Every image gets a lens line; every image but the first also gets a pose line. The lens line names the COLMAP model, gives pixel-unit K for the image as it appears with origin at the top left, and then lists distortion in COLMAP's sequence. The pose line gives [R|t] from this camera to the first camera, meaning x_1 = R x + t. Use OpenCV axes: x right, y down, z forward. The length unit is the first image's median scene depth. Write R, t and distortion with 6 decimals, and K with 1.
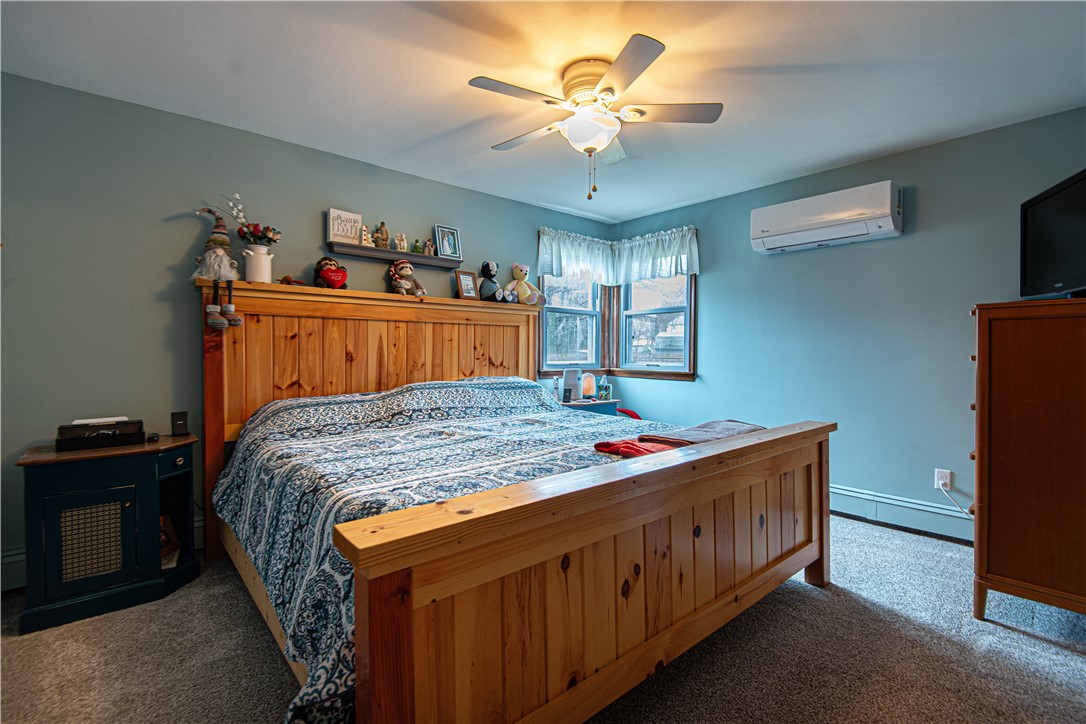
lens RADIAL K [[486.4, 0, 537.4], [0, 486.4, 344.5], [0, 0, 1]] dist [-0.001691, -0.000438]
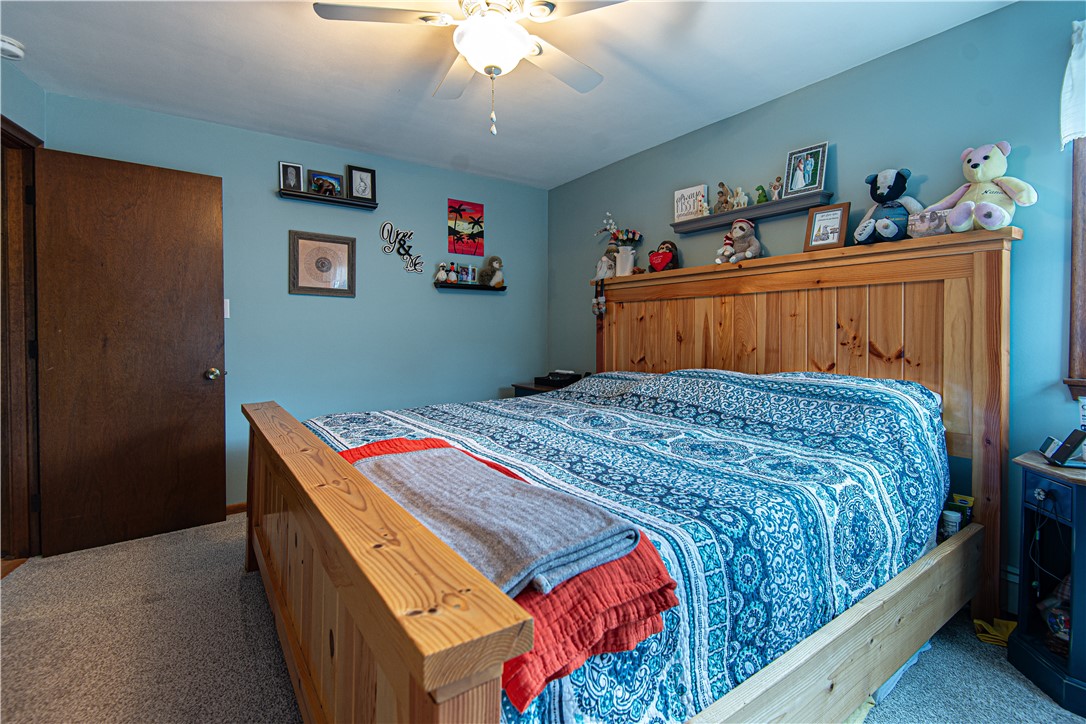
lens RADIAL K [[486.4, 0, 537.4], [0, 486.4, 344.5], [0, 0, 1]] dist [-0.001691, -0.000438]
pose [[-0.110702, 0.019324, -0.993666, 0.574164], [0.003614, 0.999812, 0.019041, 0.018640], [0.993847, -0.001483, -0.110752, 0.757947]]
